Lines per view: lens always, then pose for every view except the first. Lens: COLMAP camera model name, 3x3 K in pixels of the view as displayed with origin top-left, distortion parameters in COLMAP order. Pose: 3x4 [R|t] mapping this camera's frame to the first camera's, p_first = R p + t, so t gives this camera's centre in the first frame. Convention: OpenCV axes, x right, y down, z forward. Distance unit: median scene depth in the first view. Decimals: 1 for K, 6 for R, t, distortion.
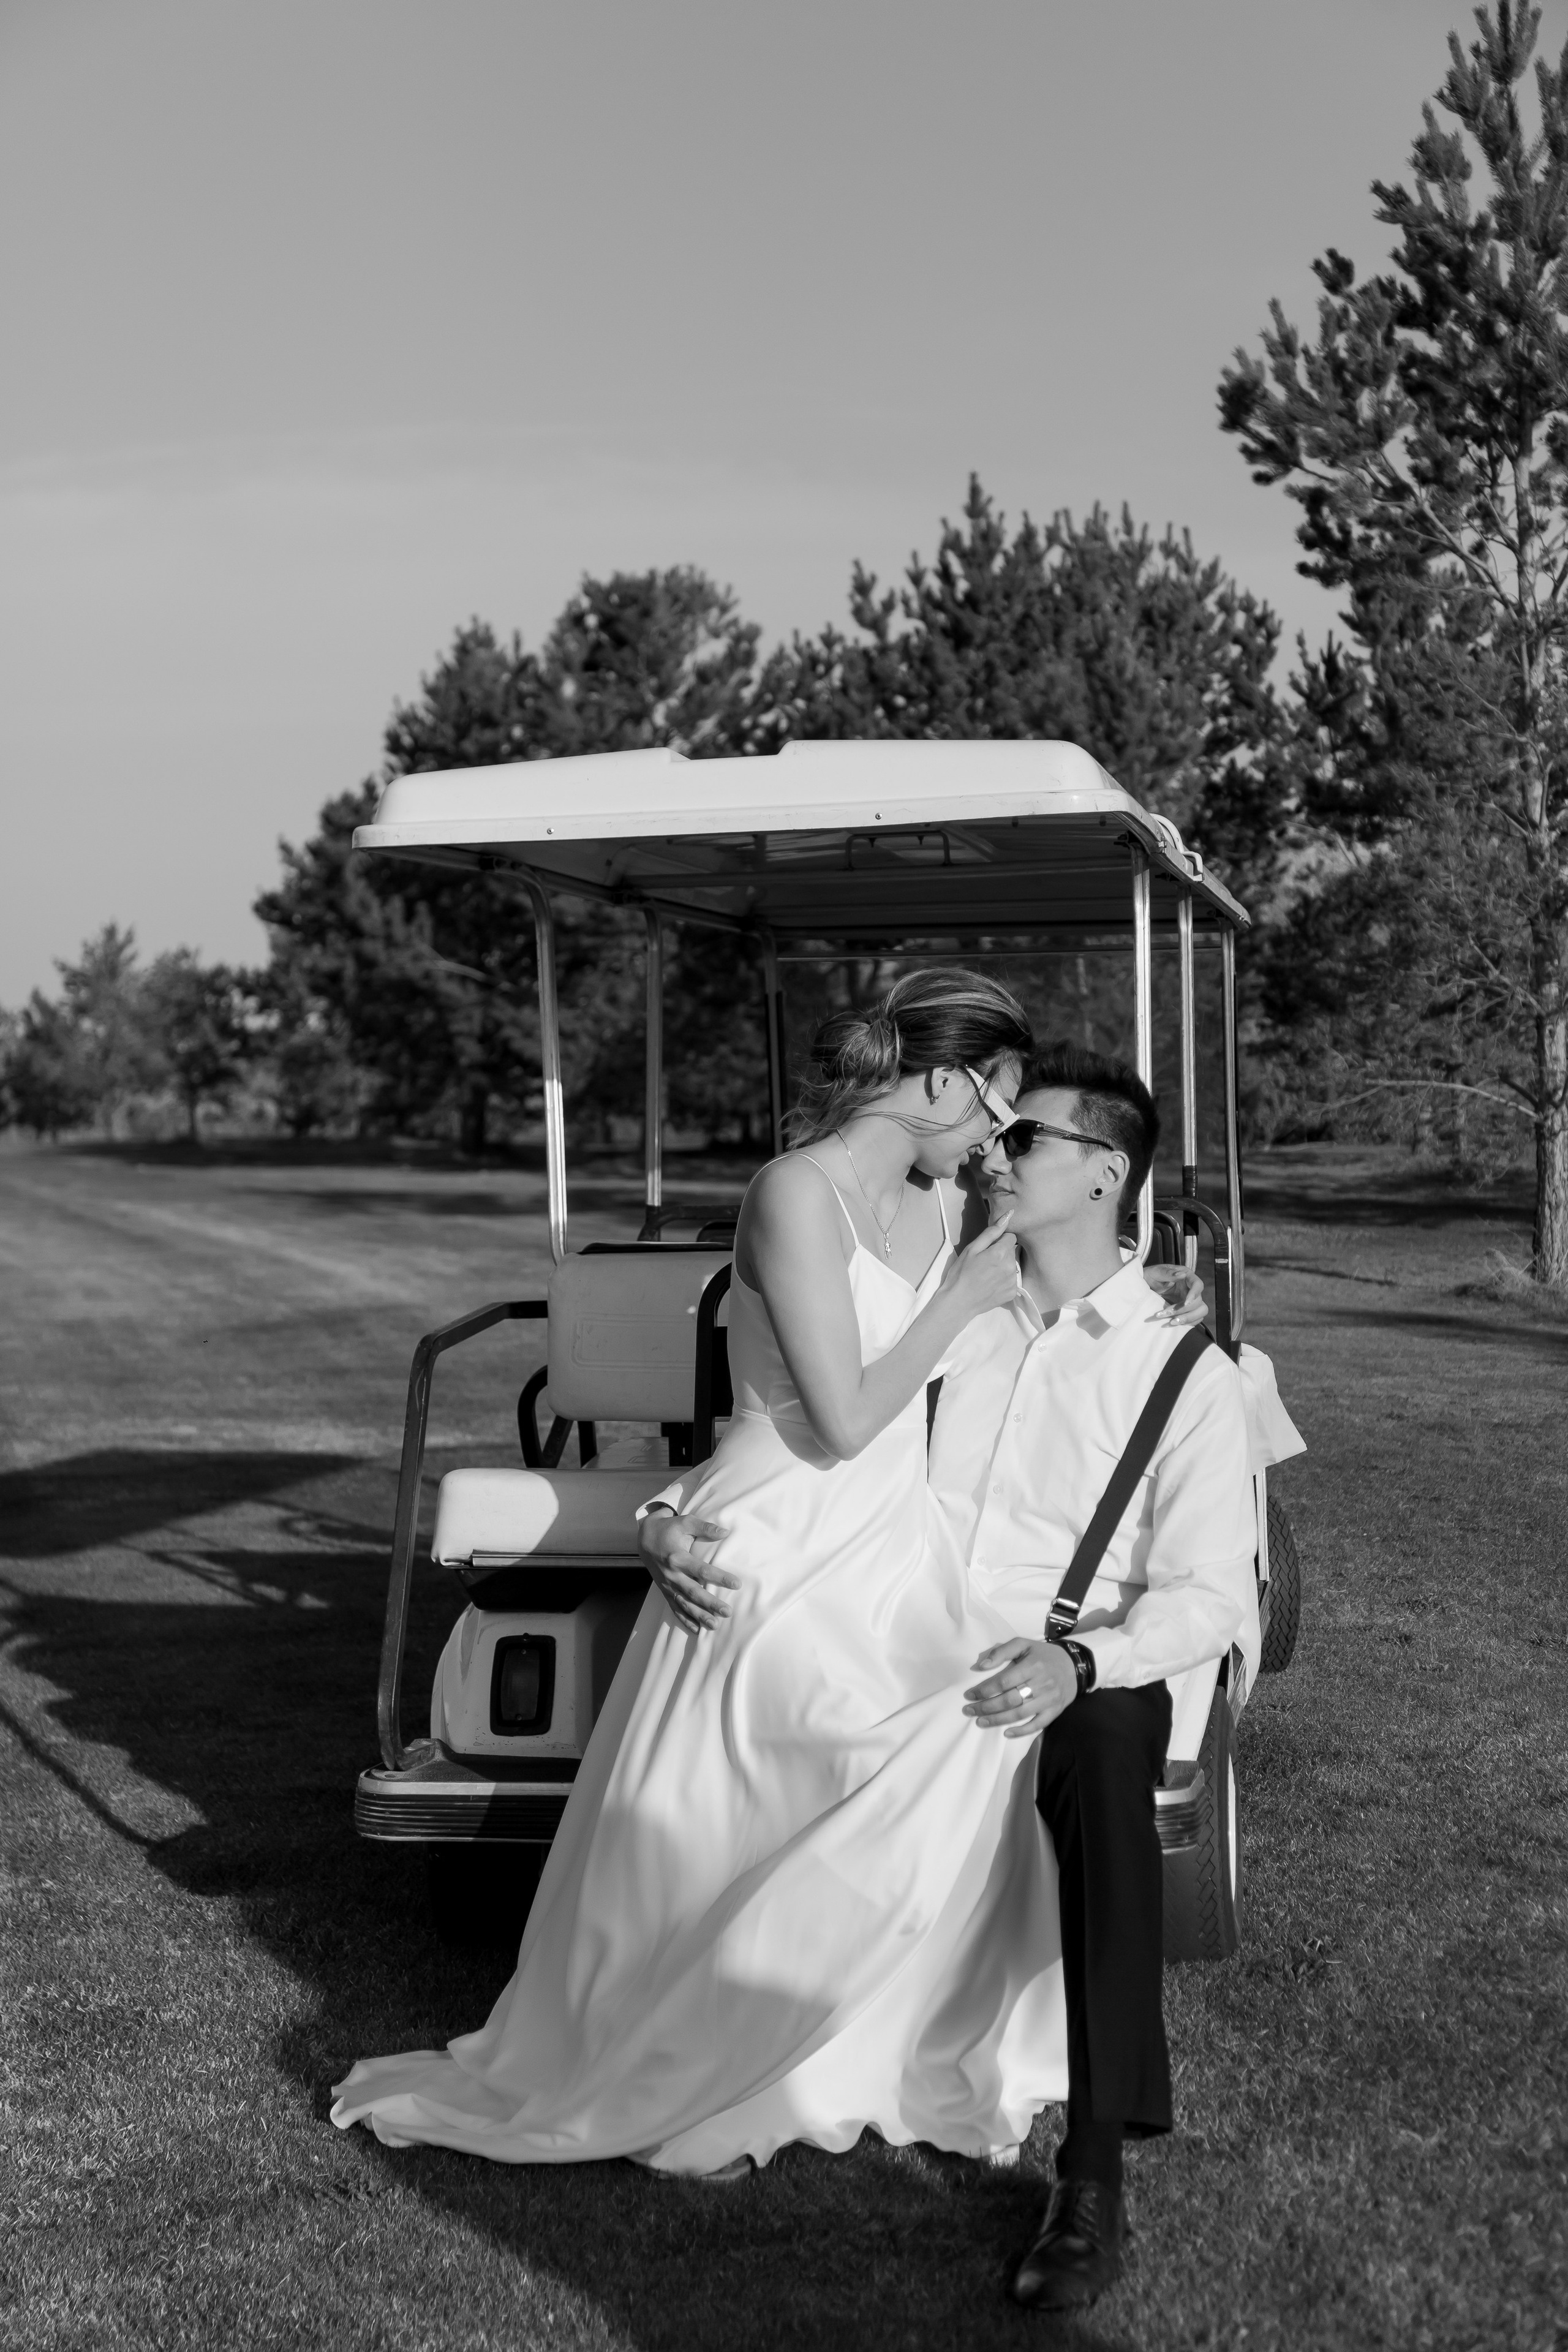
lens RADIAL K [[3336.1, 0, 784.0], [0, 3336.1, 1176.0], [0, 0, 1]] dist [-0.003902, -0.003659]
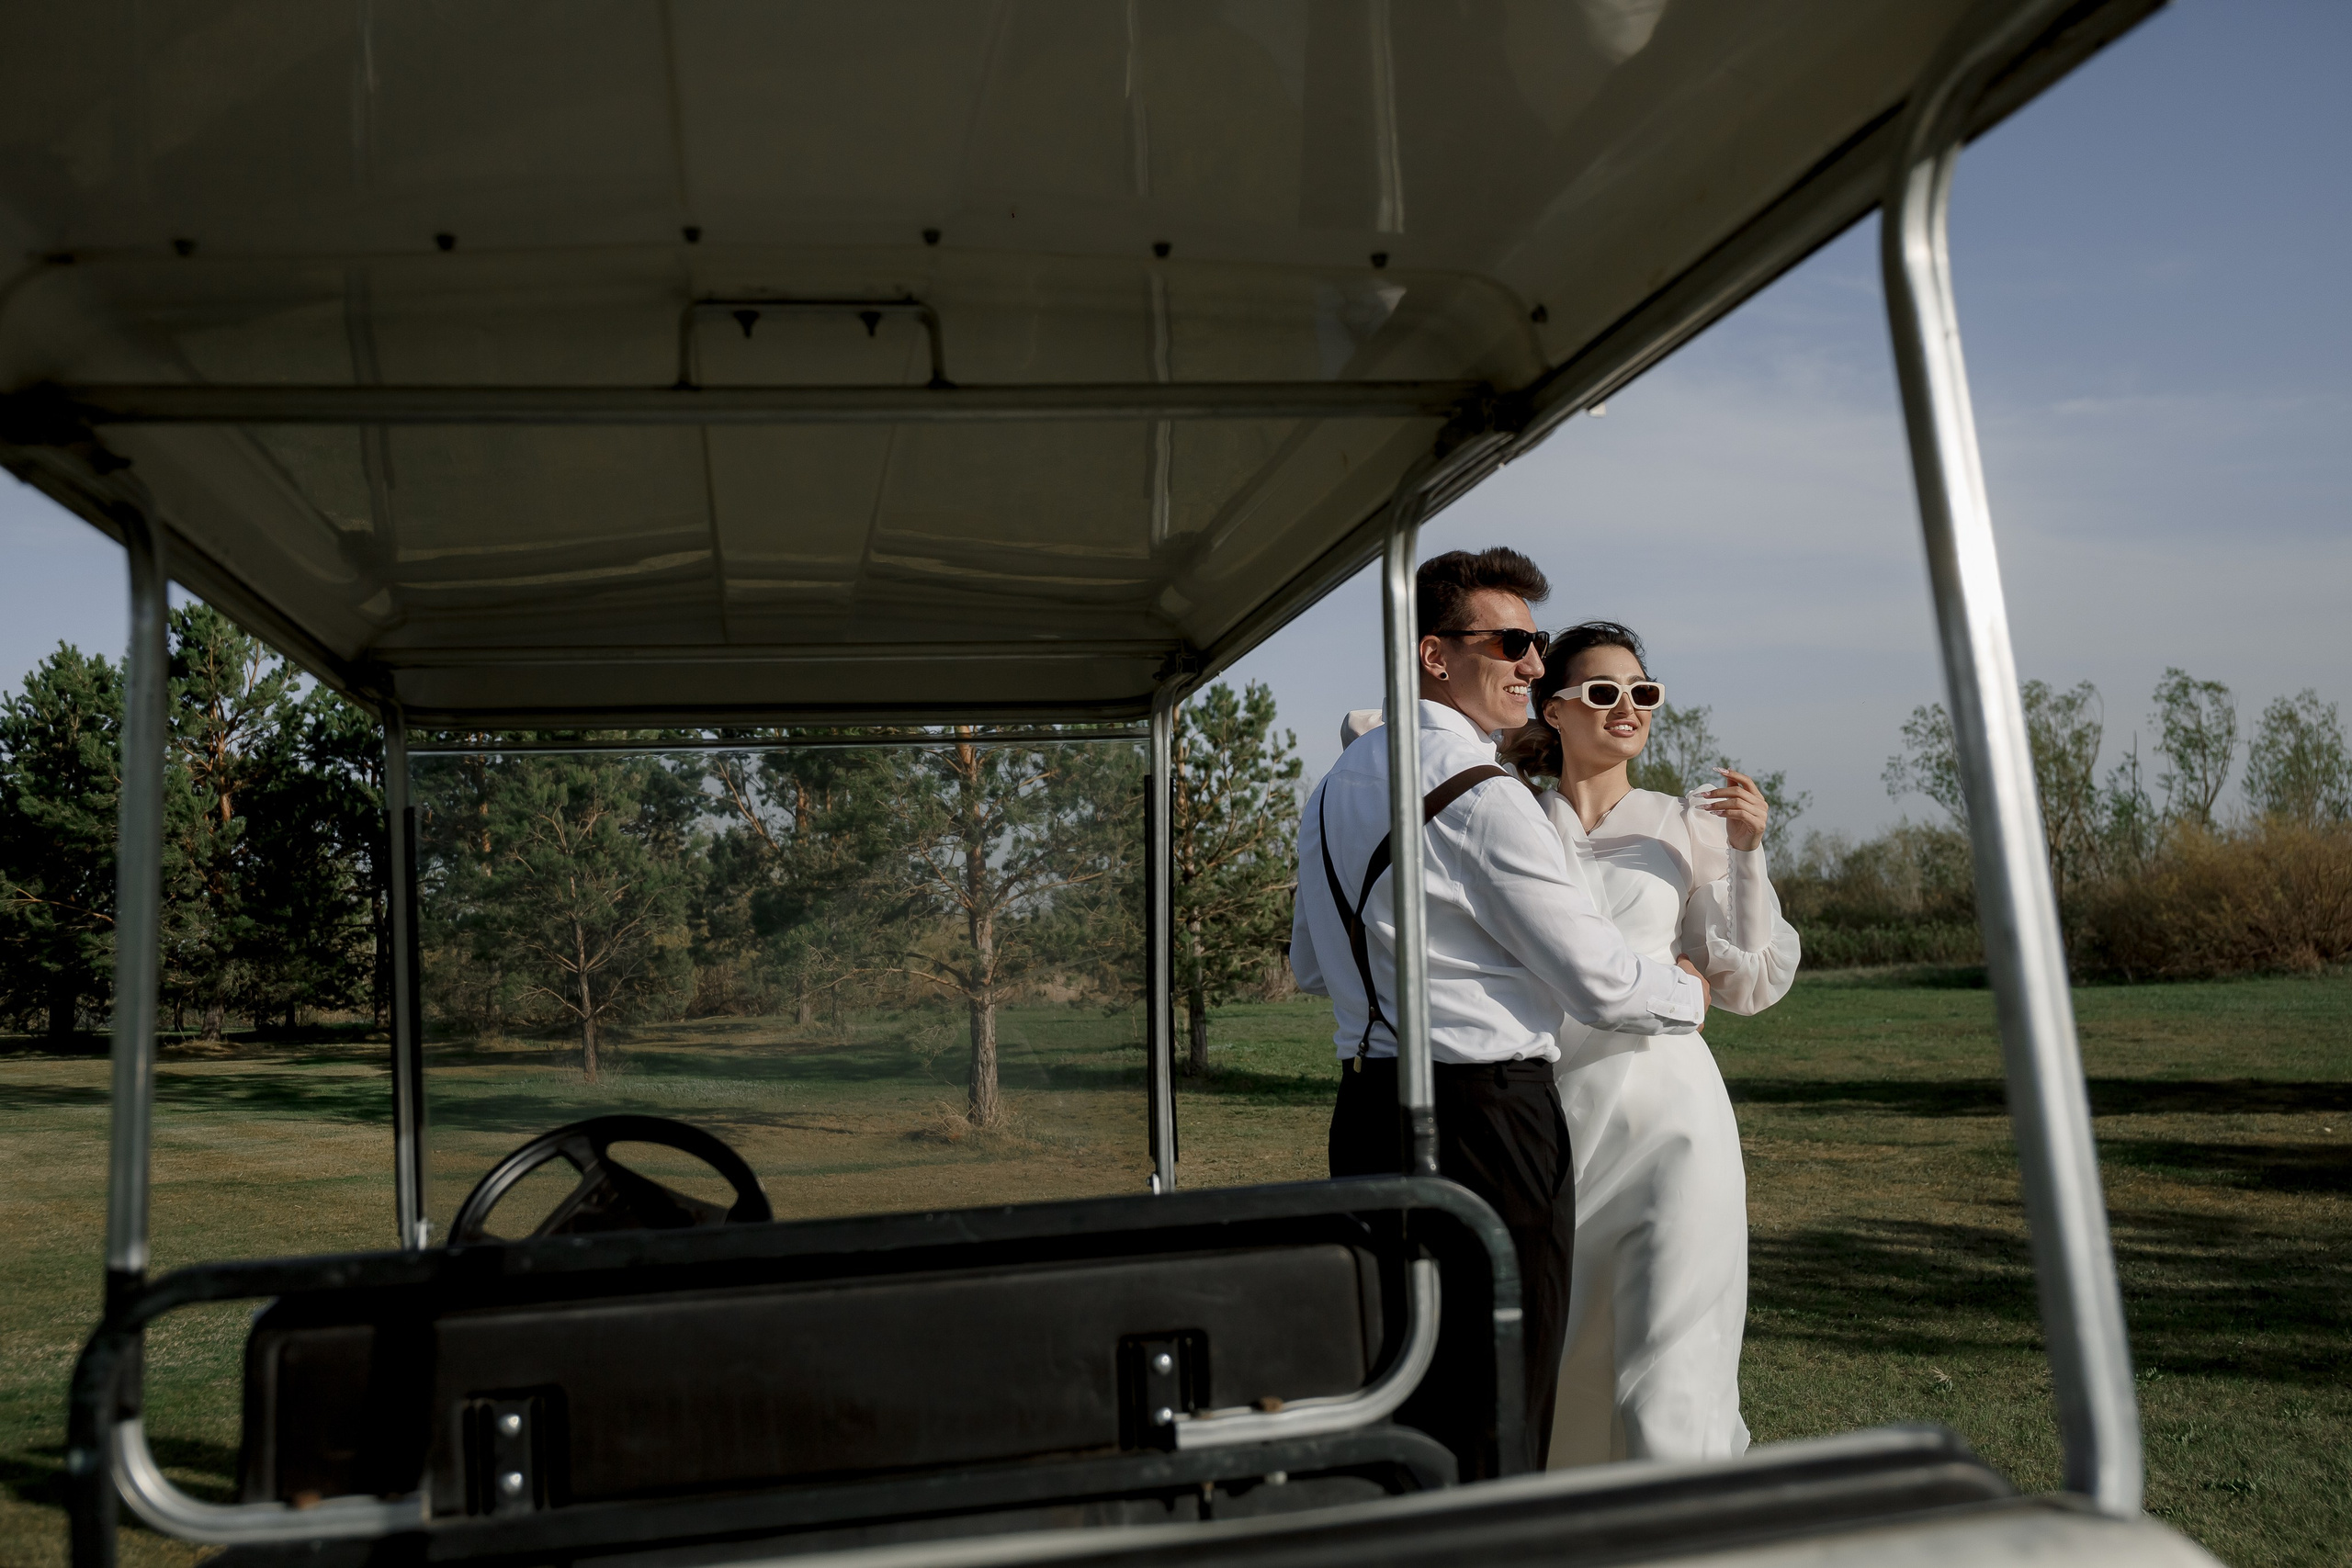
lens RADIAL K [[2091.4, 0, 1176.0], [0, 2091.4, 784.0], [0, 0, 1]] dist [-0.000235, 0.003761]
pose [[0.925118, 0.014382, 0.379406, -0.005377], [0.030704, 0.993176, -0.112514, -0.004959], [-0.378435, 0.115738, 0.918363, 0.213874]]
